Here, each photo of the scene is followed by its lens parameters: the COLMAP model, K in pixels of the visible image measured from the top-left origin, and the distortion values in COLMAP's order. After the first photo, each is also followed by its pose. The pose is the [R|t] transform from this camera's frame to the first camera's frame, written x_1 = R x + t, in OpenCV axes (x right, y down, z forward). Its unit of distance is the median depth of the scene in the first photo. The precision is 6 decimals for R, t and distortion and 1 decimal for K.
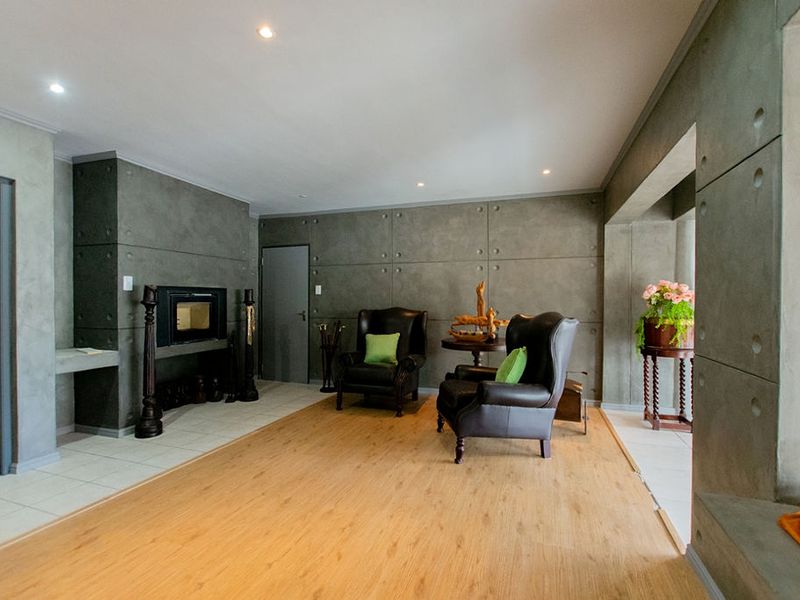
lens RADIAL K [[400.1, 0, 402.1], [0, 400.1, 302.1], [0, 0, 1]] dist [-0.002632, 0.004494]
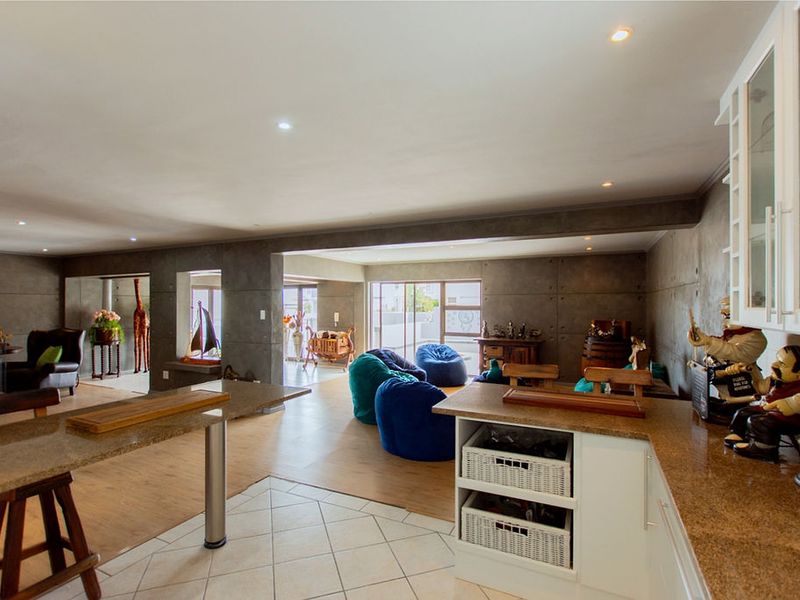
lens RADIAL K [[400.1, 0, 401.2], [0, 400.1, 305.5], [0, 0, 1]] dist [-0.002632, 0.004494]
pose [[0.134052, -0.006156, 0.990955, -1.089020], [0.011598, 0.999922, 0.004642, -0.060158], [-0.990906, 0.010871, 0.134113, -0.741521]]
